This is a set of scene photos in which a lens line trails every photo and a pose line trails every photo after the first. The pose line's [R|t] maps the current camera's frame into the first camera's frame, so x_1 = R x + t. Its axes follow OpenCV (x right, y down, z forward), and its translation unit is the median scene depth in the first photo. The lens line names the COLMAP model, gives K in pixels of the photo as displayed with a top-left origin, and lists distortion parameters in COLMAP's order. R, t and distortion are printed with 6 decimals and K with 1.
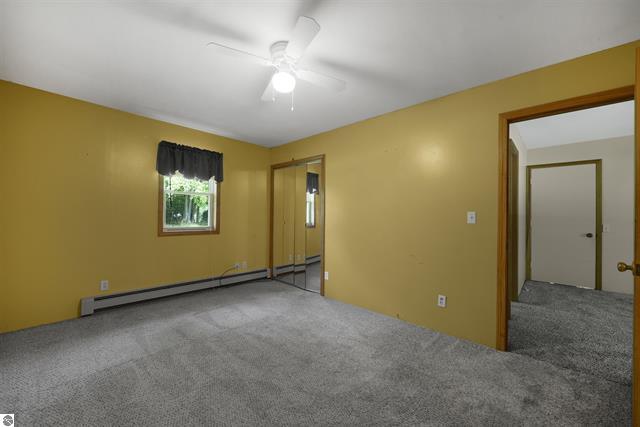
lens RADIAL K [[244.0, 0, 321.3], [0, 244.0, 213.6], [0, 0, 1]] dist [-0.004123, -0.000249]
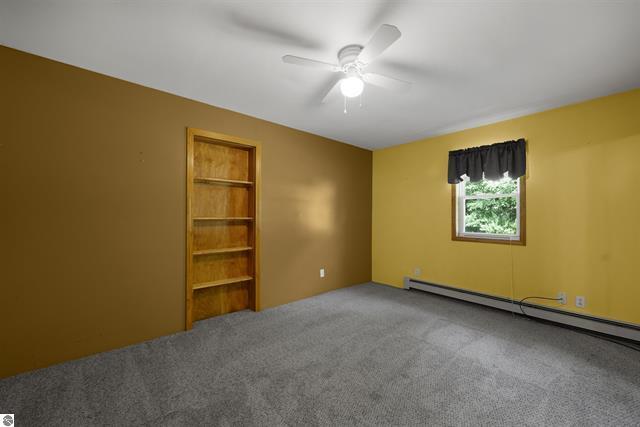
lens RADIAL K [[244.0, 0, 321.3], [0, 244.0, 217.3], [0, 0, 1]] dist [-0.004123, -0.000249]
pose [[-0.086791, -0.020013, -0.996026, 0.487478], [0.002418, 0.999791, -0.020300, 0.012161], [0.996224, -0.004171, -0.086724, 0.552260]]
